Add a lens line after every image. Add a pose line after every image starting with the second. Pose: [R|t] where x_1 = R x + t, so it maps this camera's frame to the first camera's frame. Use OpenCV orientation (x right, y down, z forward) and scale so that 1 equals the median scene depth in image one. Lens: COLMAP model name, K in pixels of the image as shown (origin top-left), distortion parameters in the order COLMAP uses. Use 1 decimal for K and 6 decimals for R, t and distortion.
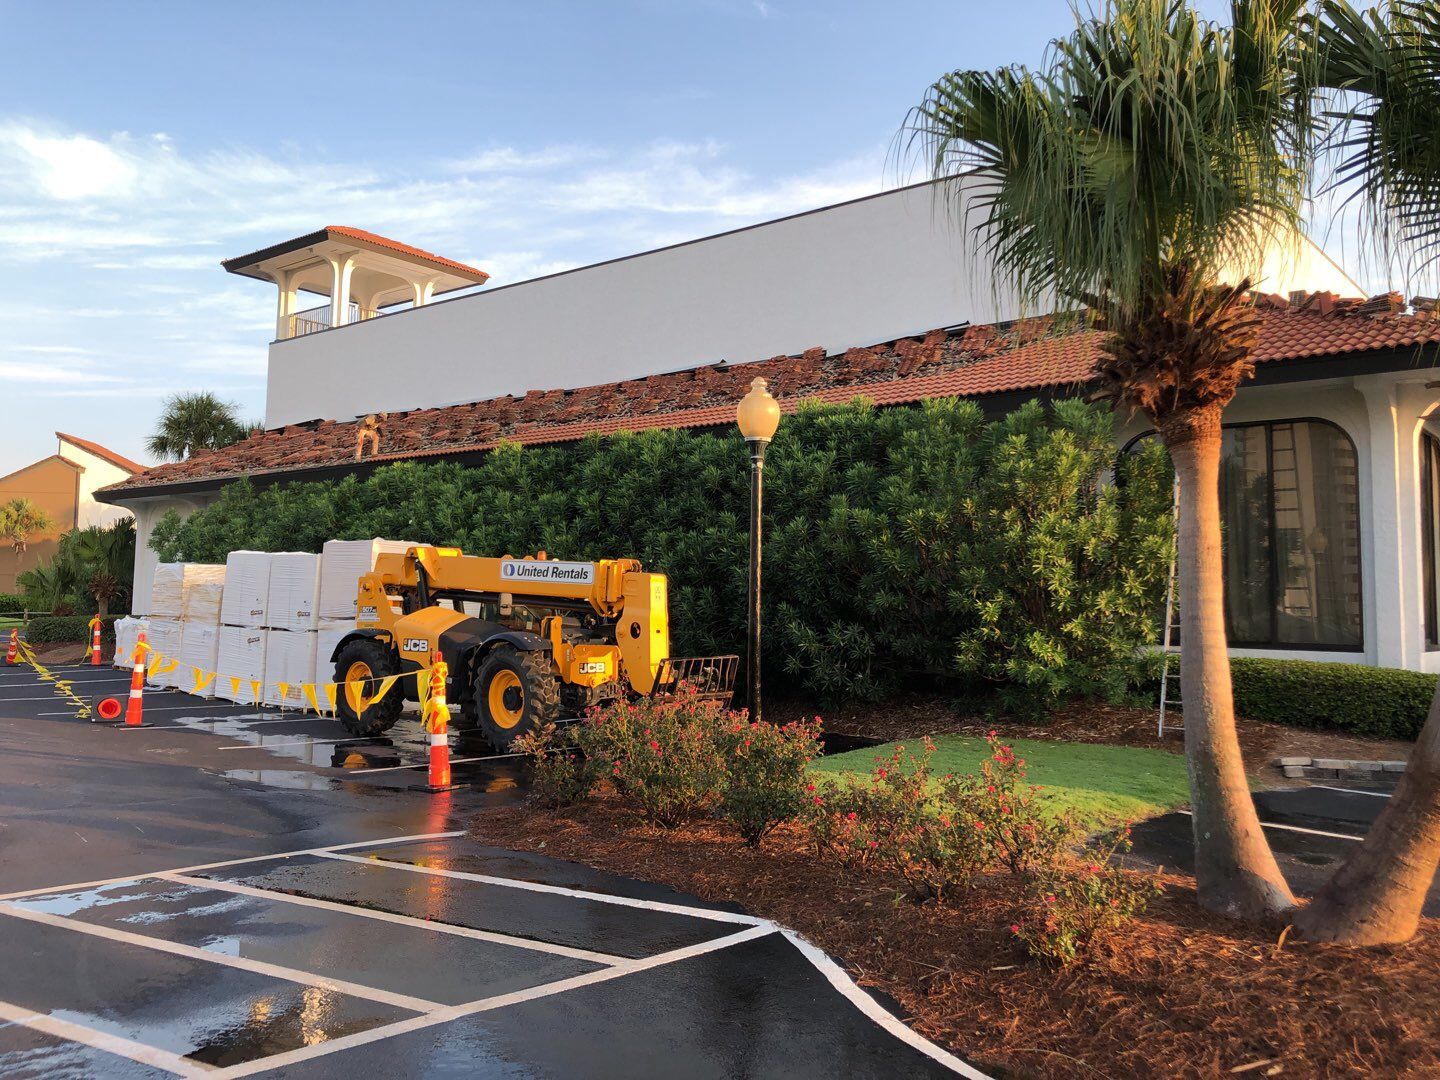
lens RADIAL K [[1104.3, 0, 720.0], [0, 1104.3, 540.0], [0, 0, 1]] dist [0.019656, -0.006090]
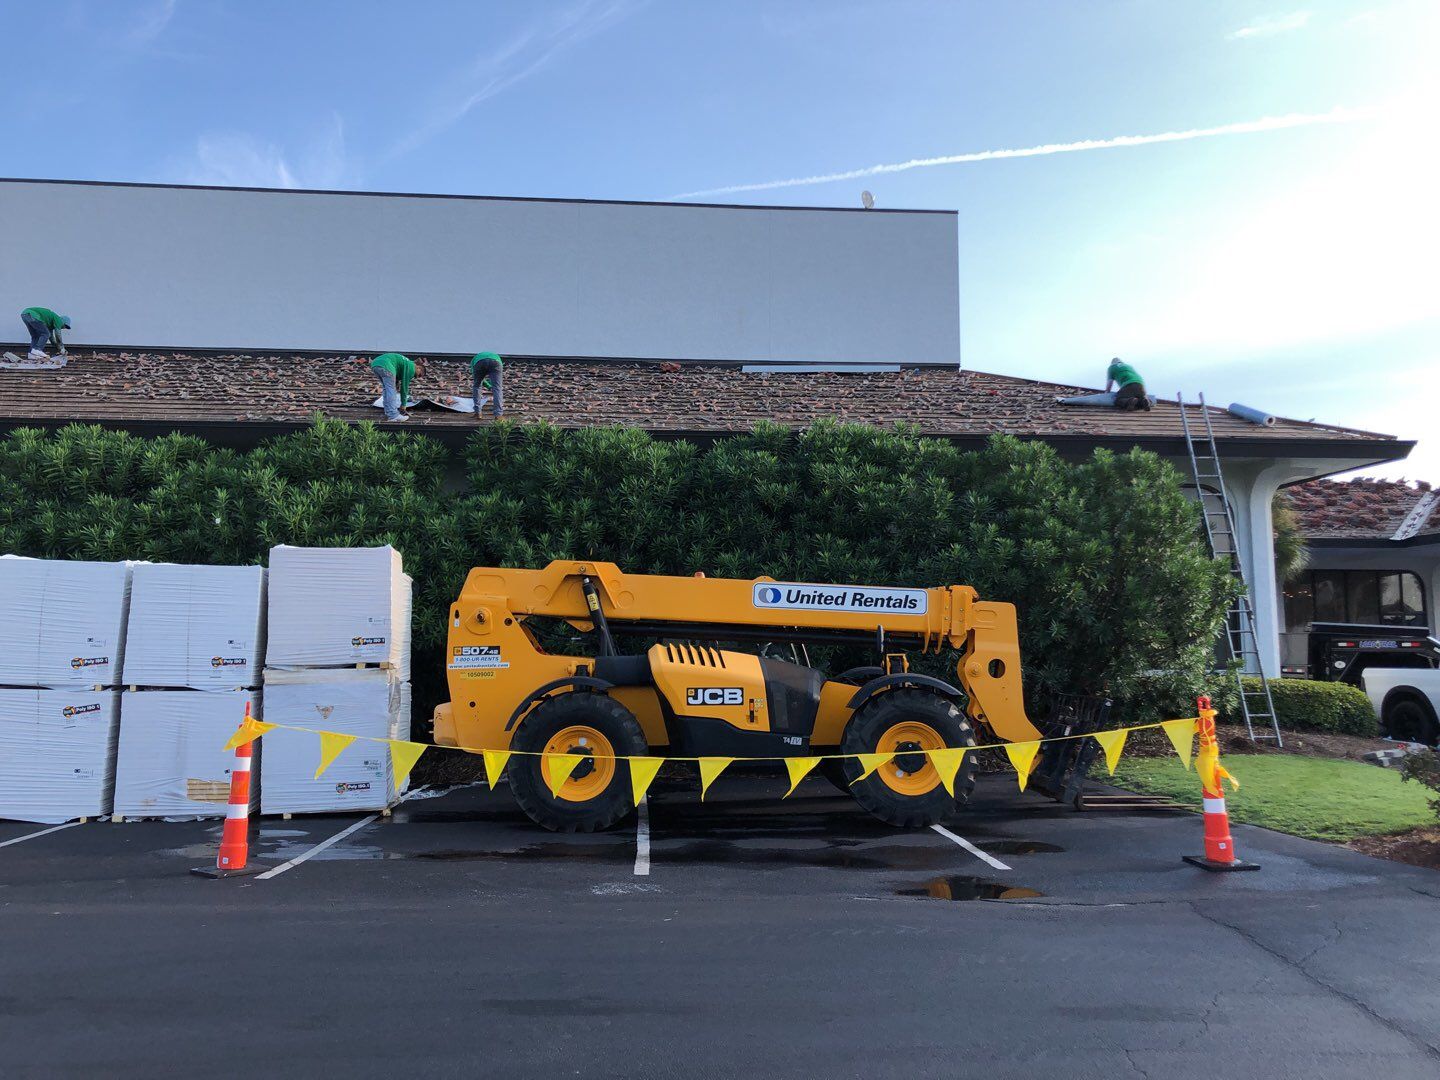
lens RADIAL K [[1104.3, 0, 720.0], [0, 1104.3, 540.0], [0, 0, 1]] dist [0.019656, -0.006090]
pose [[0.784952, 0.046720, 0.617793, -0.694777], [-0.028563, 0.998821, -0.039243, 0.020429], [-0.618898, 0.013157, 0.785361, 0.449293]]
